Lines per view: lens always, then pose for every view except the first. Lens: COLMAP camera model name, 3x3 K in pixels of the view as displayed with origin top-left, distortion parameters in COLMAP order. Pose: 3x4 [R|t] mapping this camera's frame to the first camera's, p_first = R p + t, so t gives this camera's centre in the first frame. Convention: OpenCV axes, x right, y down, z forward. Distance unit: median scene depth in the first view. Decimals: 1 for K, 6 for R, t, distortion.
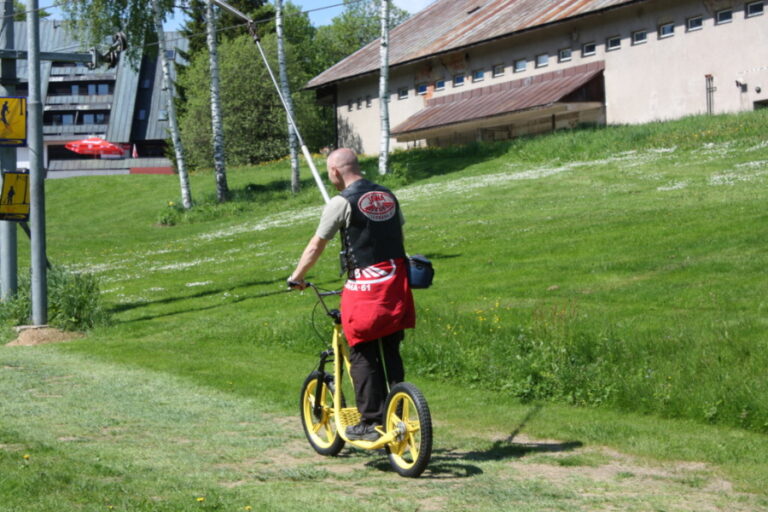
lens RADIAL K [[1917.0, 0, 385.5], [0, 1917.0, 257.4], [0, 0, 1]] dist [0.095367, 0.000000]
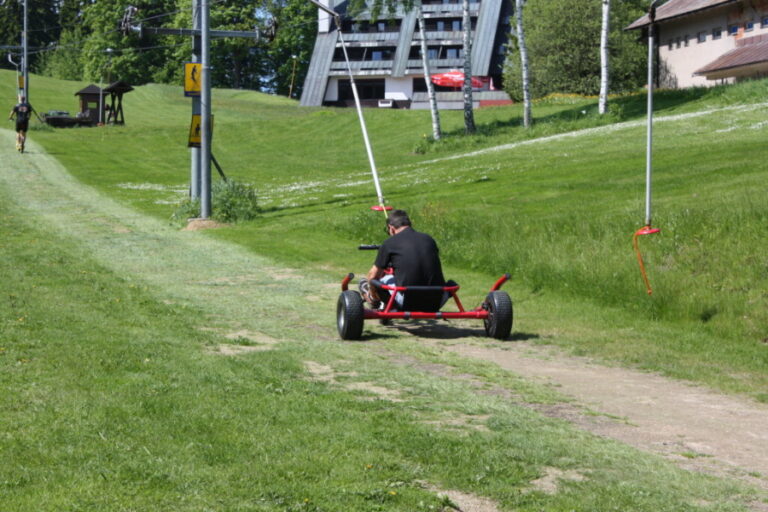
lens RADIAL K [[1917.0, 0, 383.8], [0, 1917.0, 255.4], [0, 0, 1]] dist [0.095367, 0.000000]
pose [[0.977804, 0.028874, -0.207525, 0.053507], [-0.021521, 0.999061, 0.037602, 0.001059], [0.208416, -0.032301, 0.977507, -0.084718]]
